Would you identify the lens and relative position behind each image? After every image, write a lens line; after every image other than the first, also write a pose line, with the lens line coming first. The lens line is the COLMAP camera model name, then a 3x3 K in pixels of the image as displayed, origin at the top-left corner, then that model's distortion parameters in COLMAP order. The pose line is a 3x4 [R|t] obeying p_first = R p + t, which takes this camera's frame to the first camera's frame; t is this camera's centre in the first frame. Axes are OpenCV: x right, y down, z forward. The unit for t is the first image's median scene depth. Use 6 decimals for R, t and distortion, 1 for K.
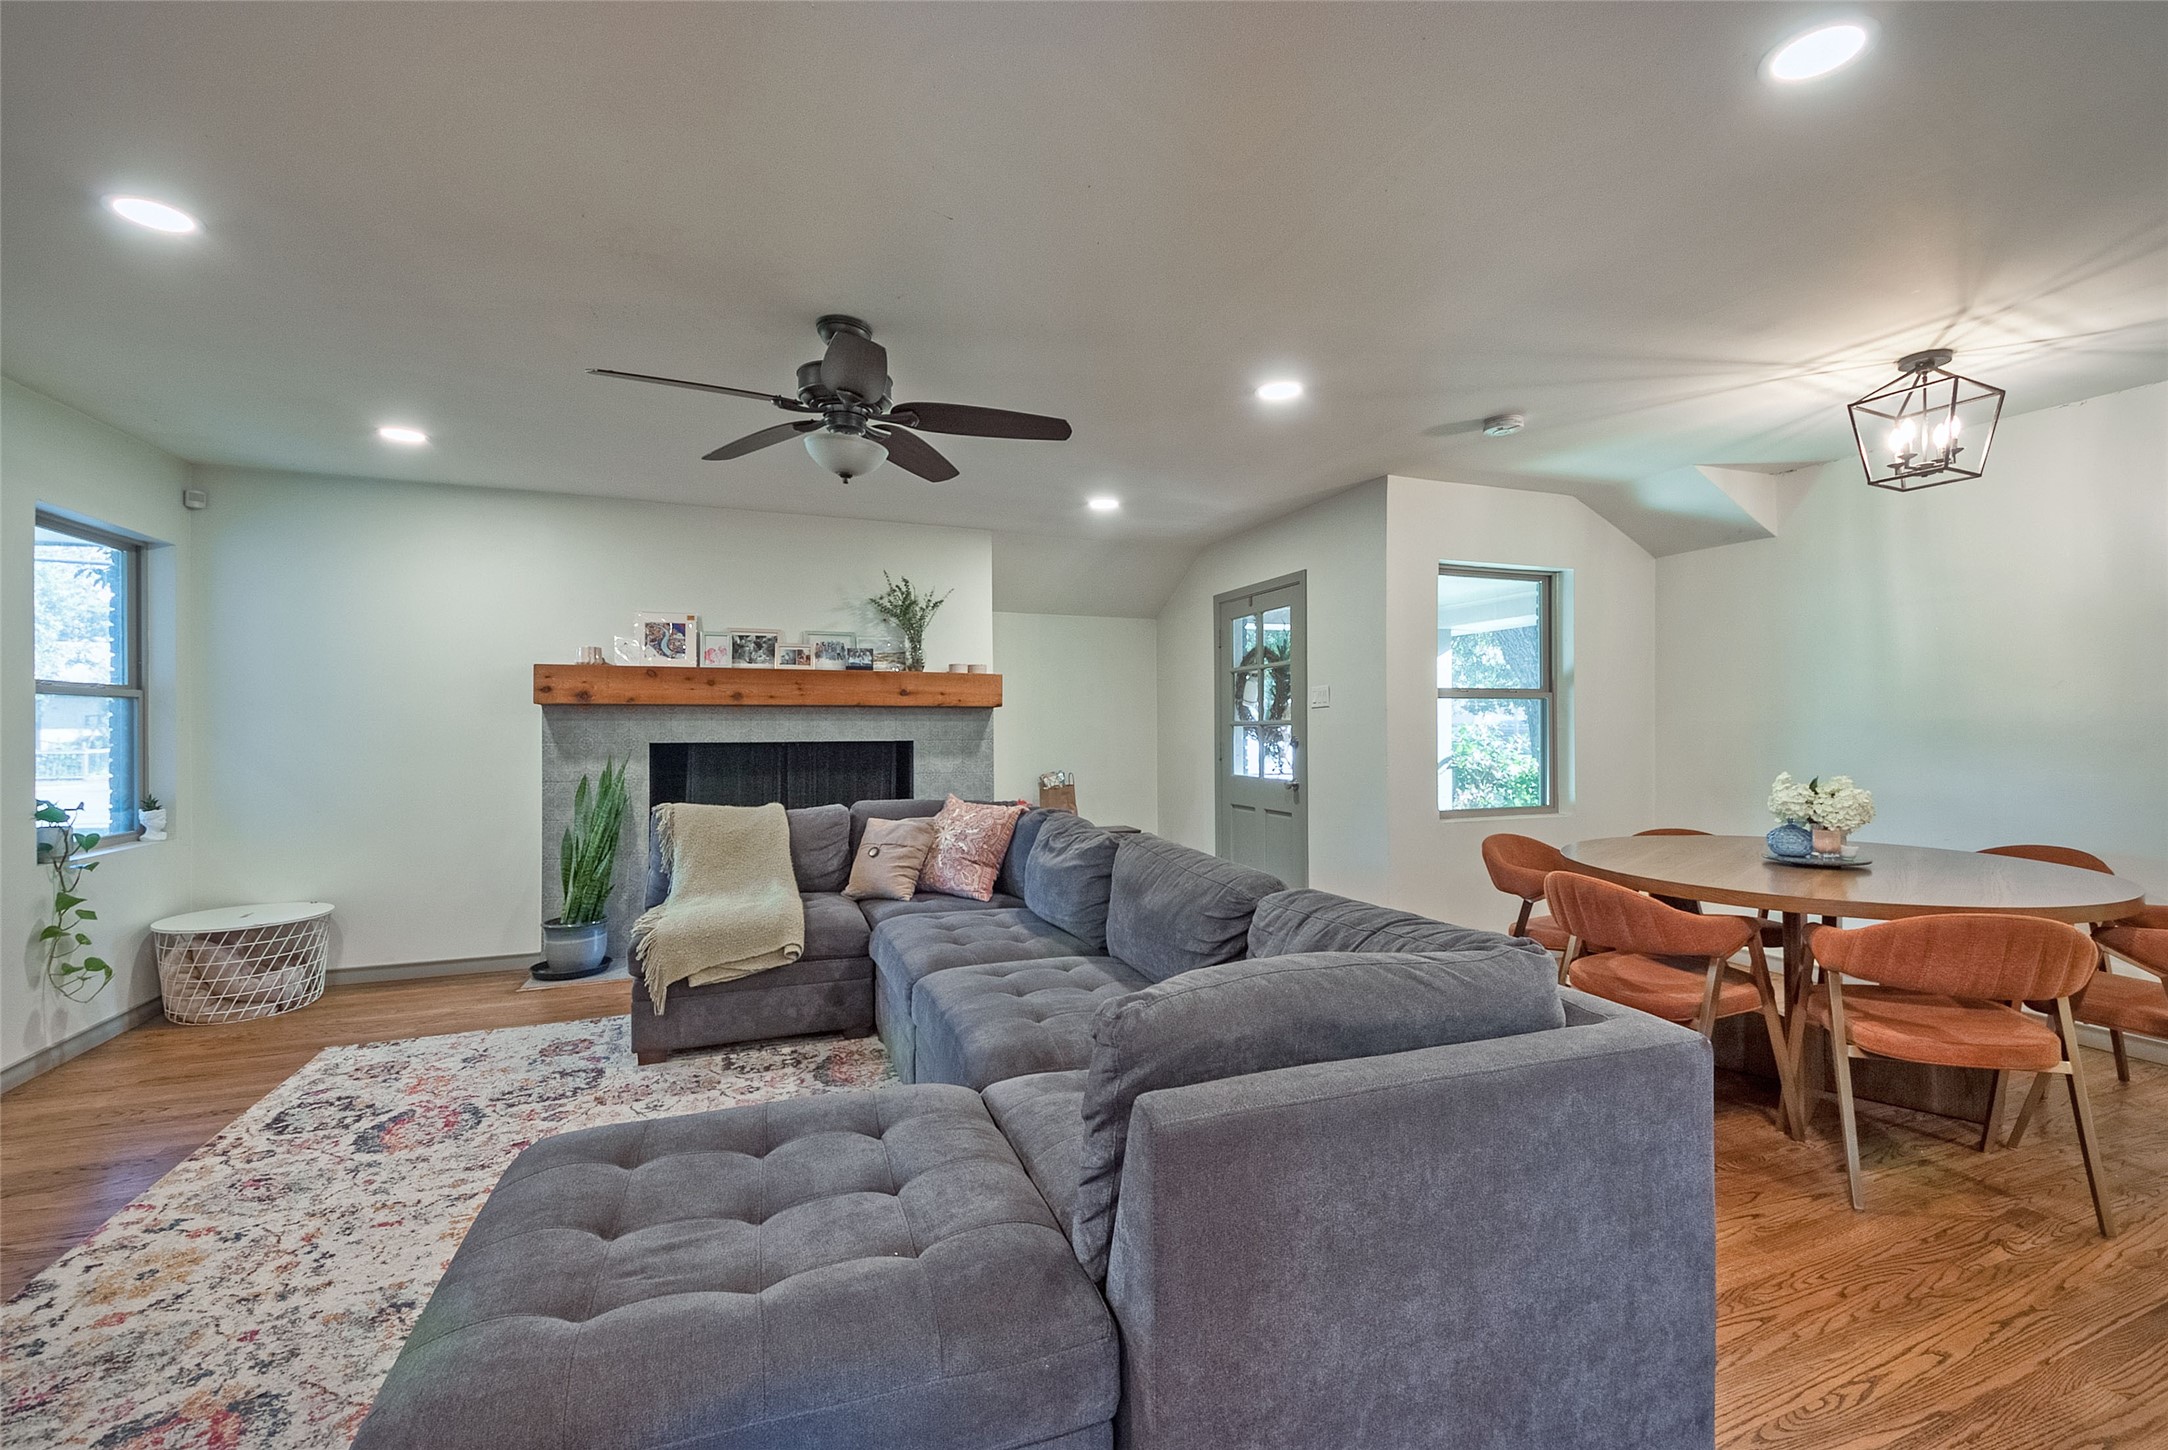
lens RADIAL K [[918.4, 0, 1084.0], [0, 918.4, 725.0], [0, 0, 1]] dist [0.044364, -0.027180]
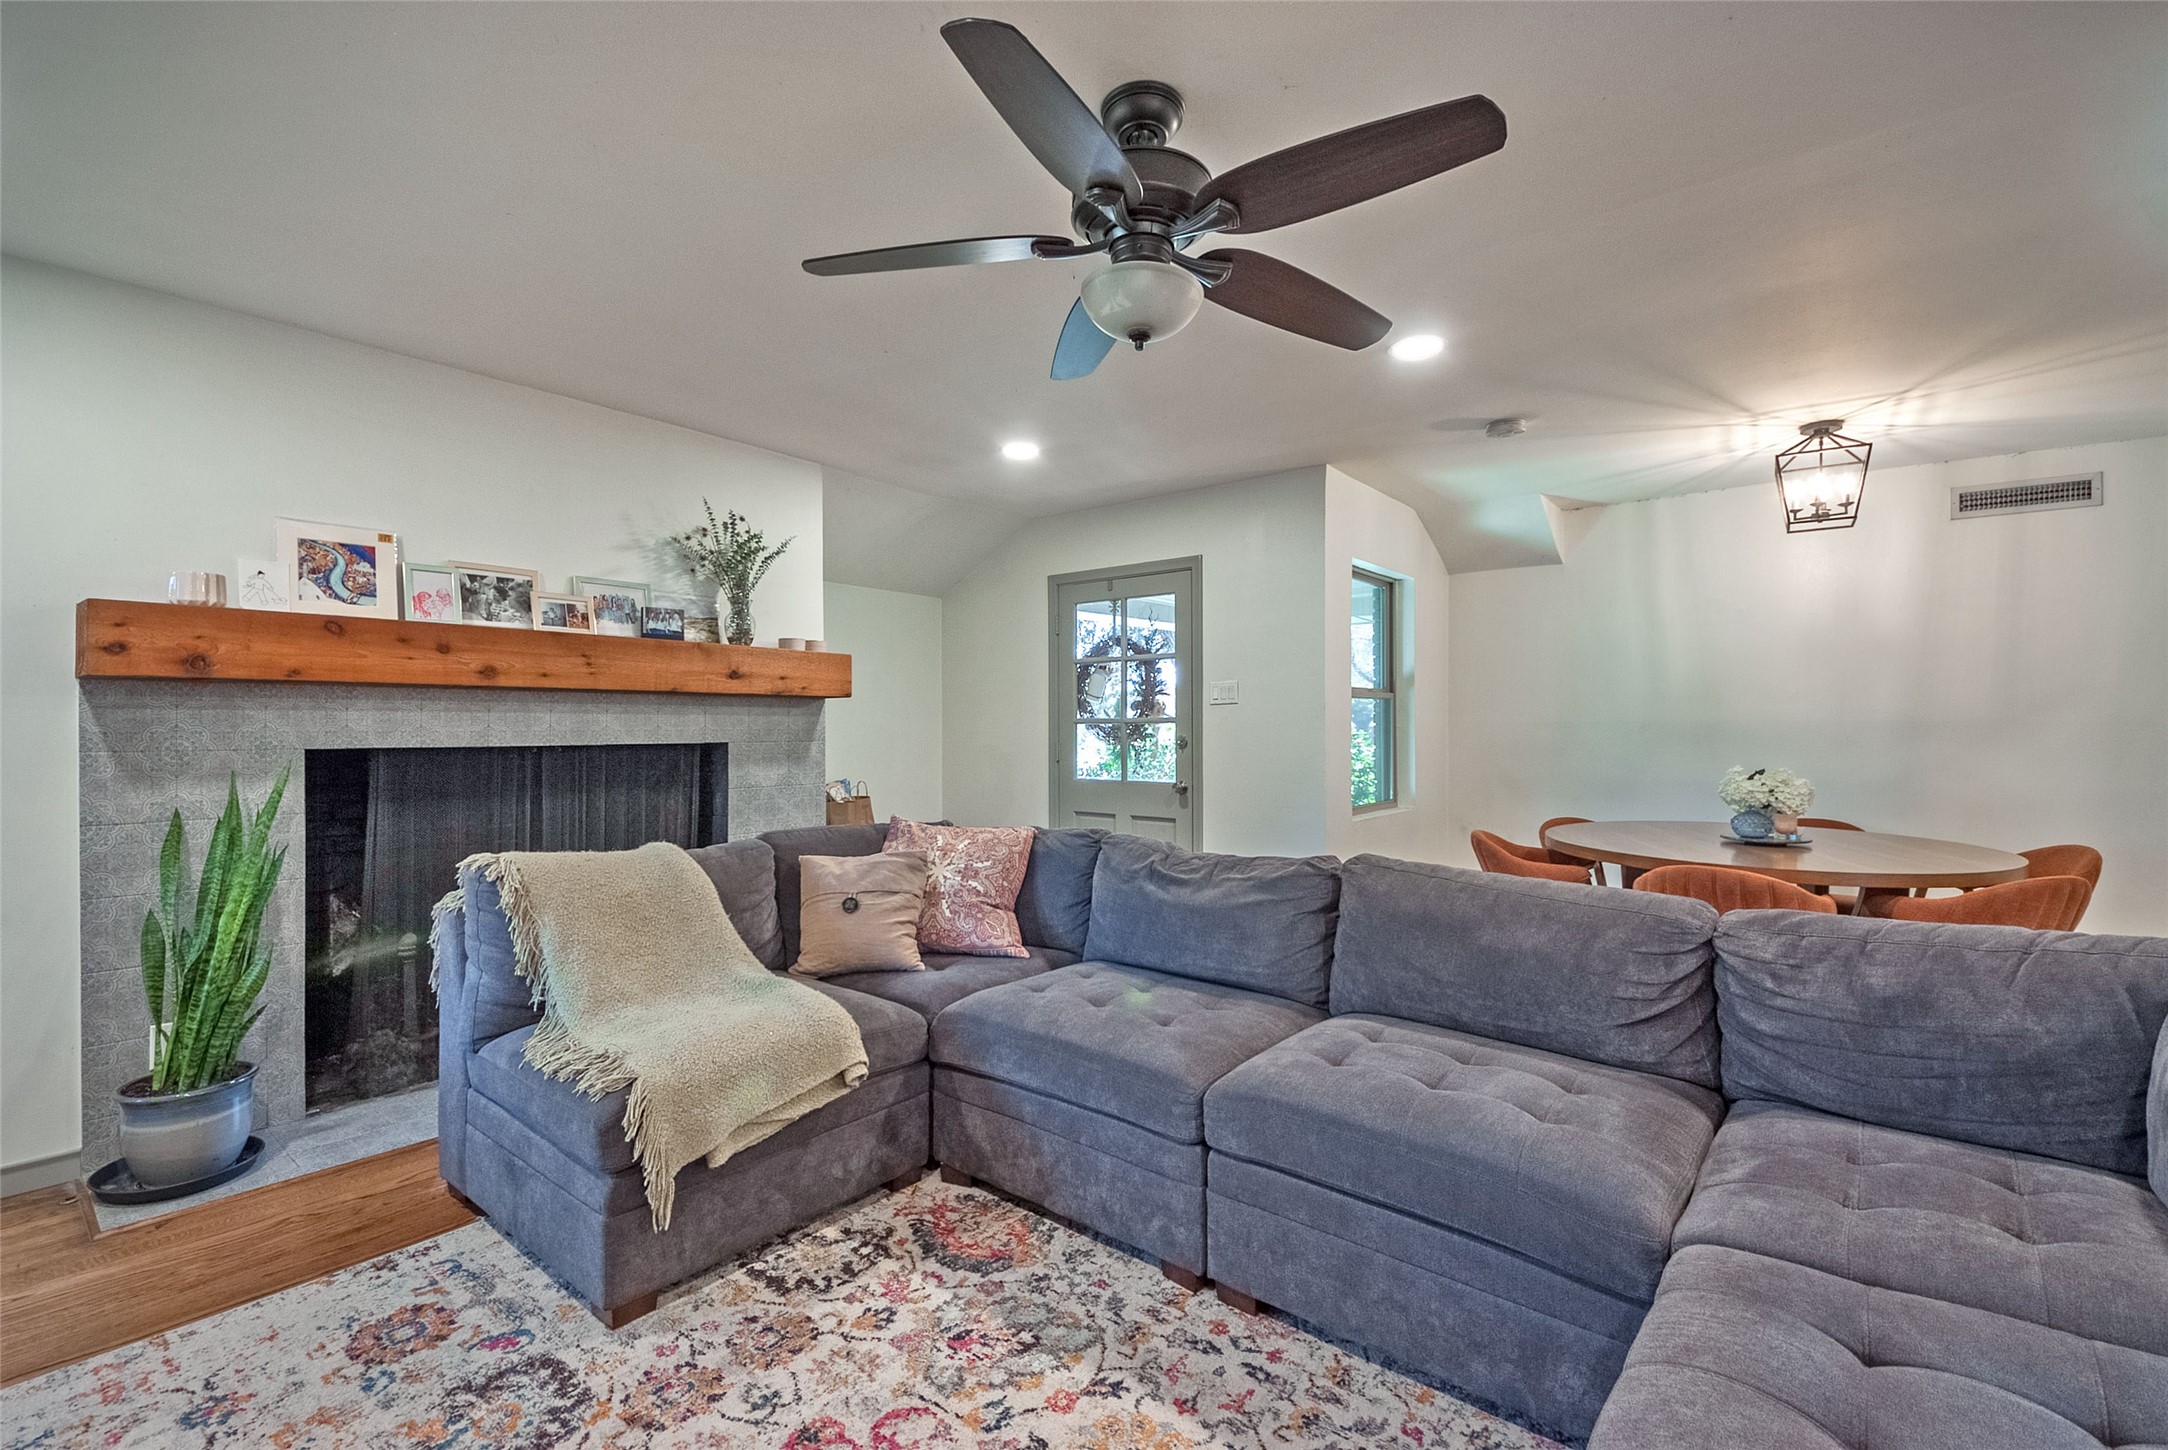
lens RADIAL K [[950.5, 0, 1084.0], [0, 950.5, 725.0], [0, 0, 1]] dist [0.037329, -0.028831]
pose [[0.864241, 0.003330, 0.503068, -0.355945], [-0.004262, 0.999991, 0.000702, 0.002095], [-0.503061, -0.002751, 0.864247, 0.245359]]
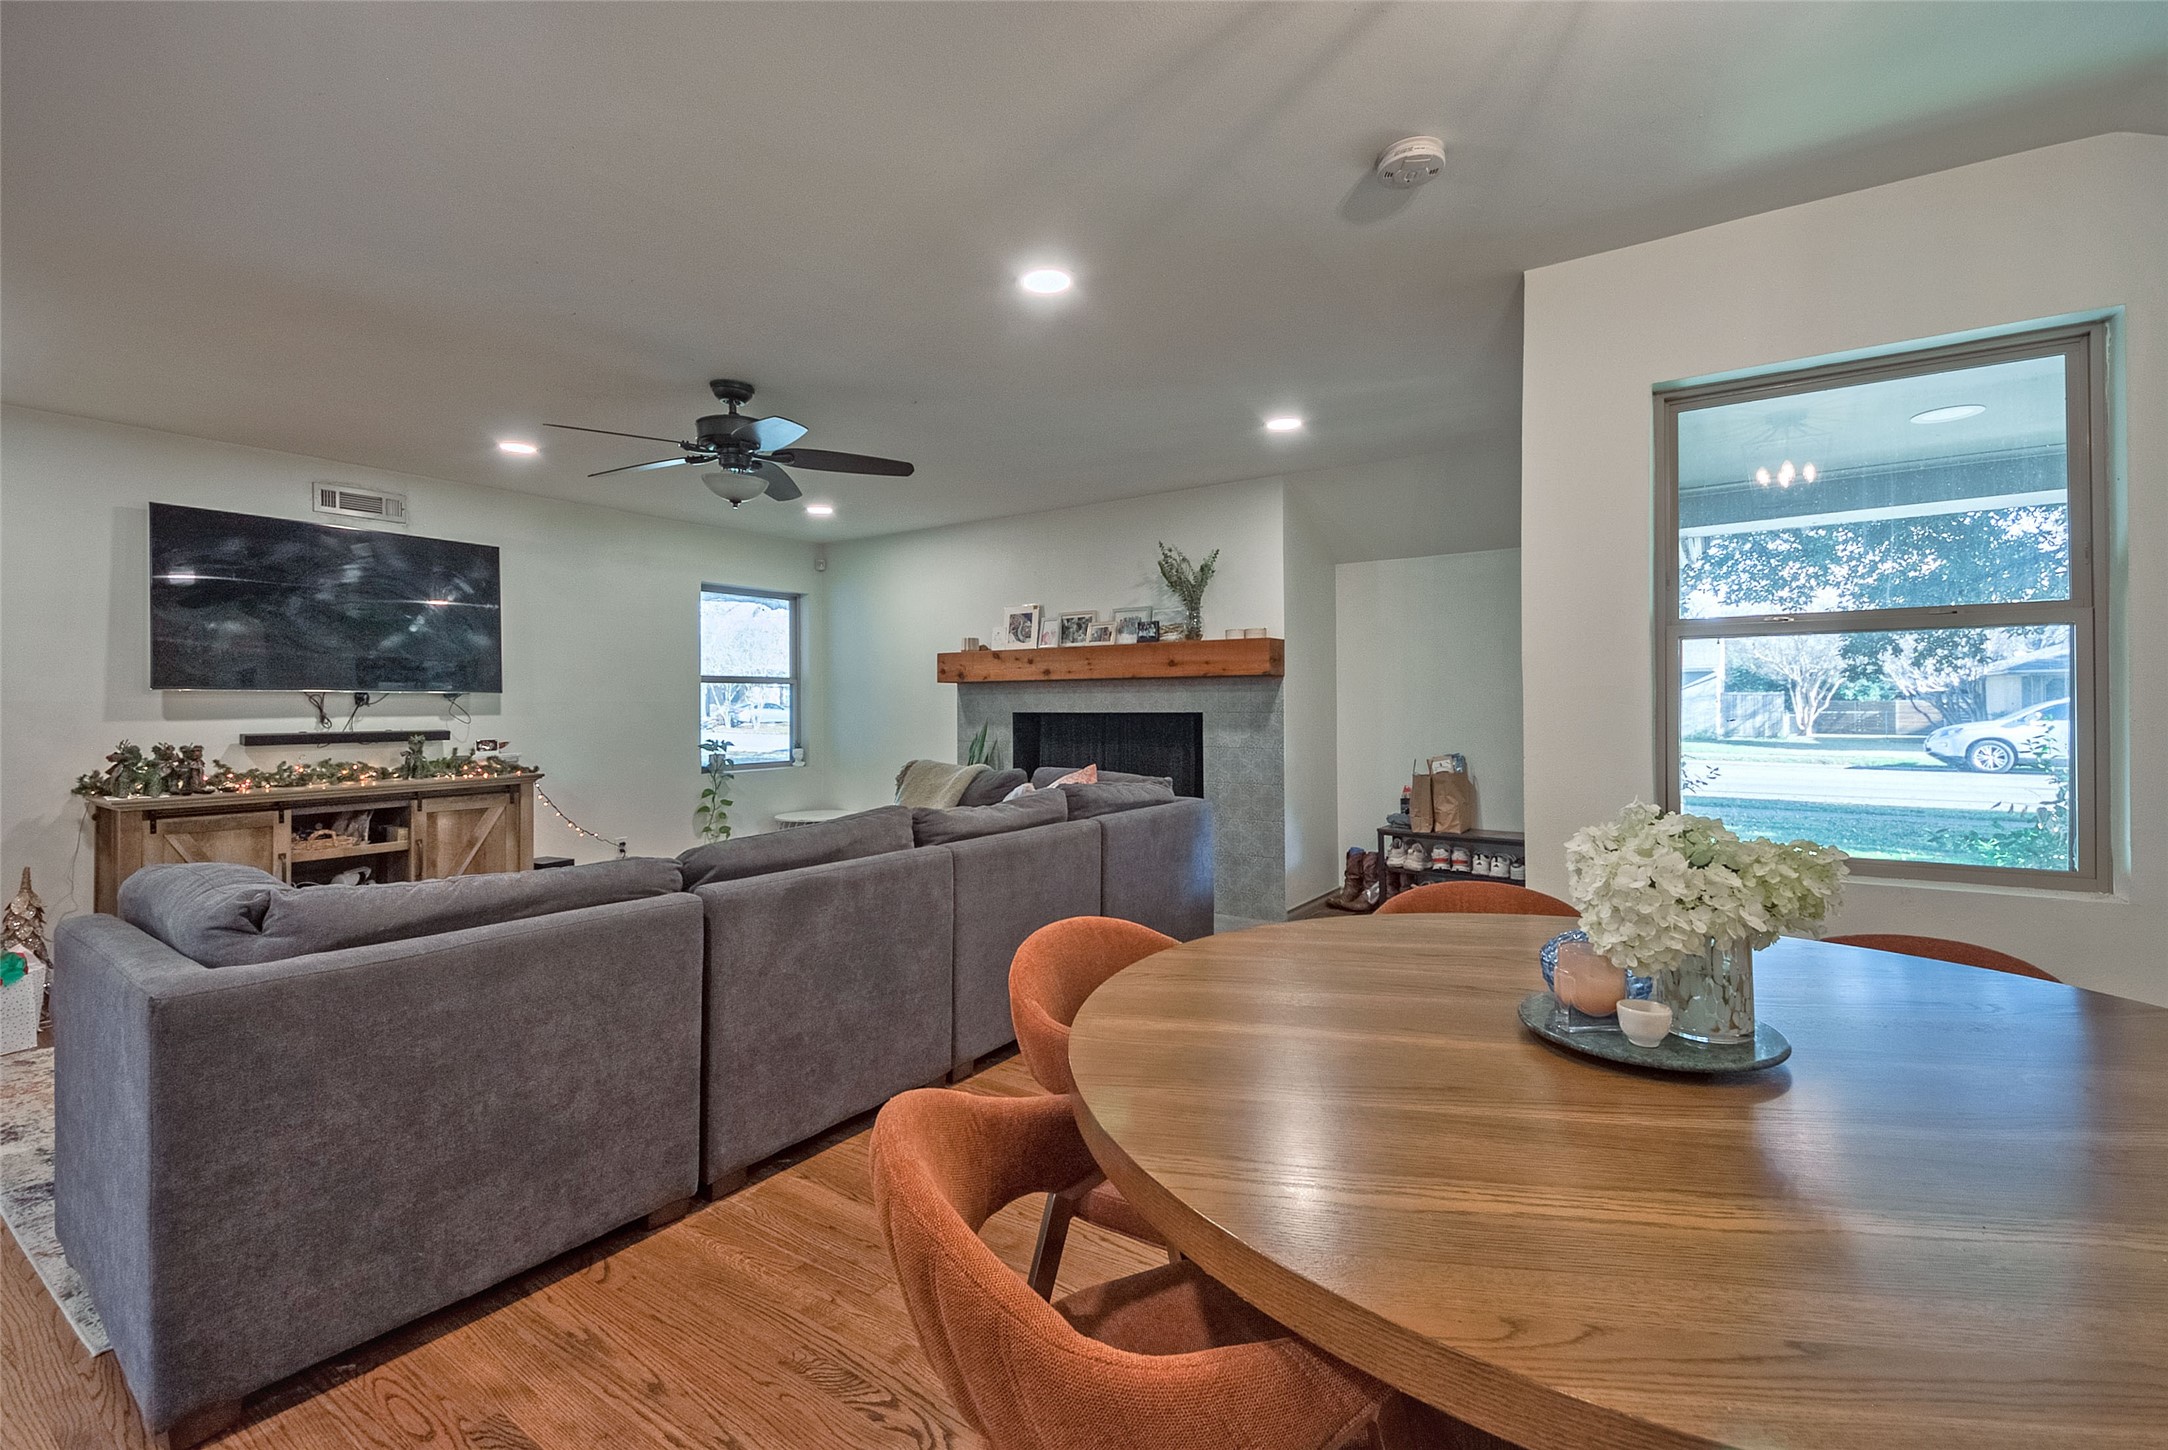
lens RADIAL K [[950.5, 0, 1084.0], [0, 950.5, 725.0], [0, 0, 1]] dist [0.037329, -0.028831]
pose [[0.556494, 0.016962, -0.830679, 0.638828], [0.007297, 0.999653, 0.025301, 0.004459], [0.830820, -0.020141, 0.556177, 0.380611]]
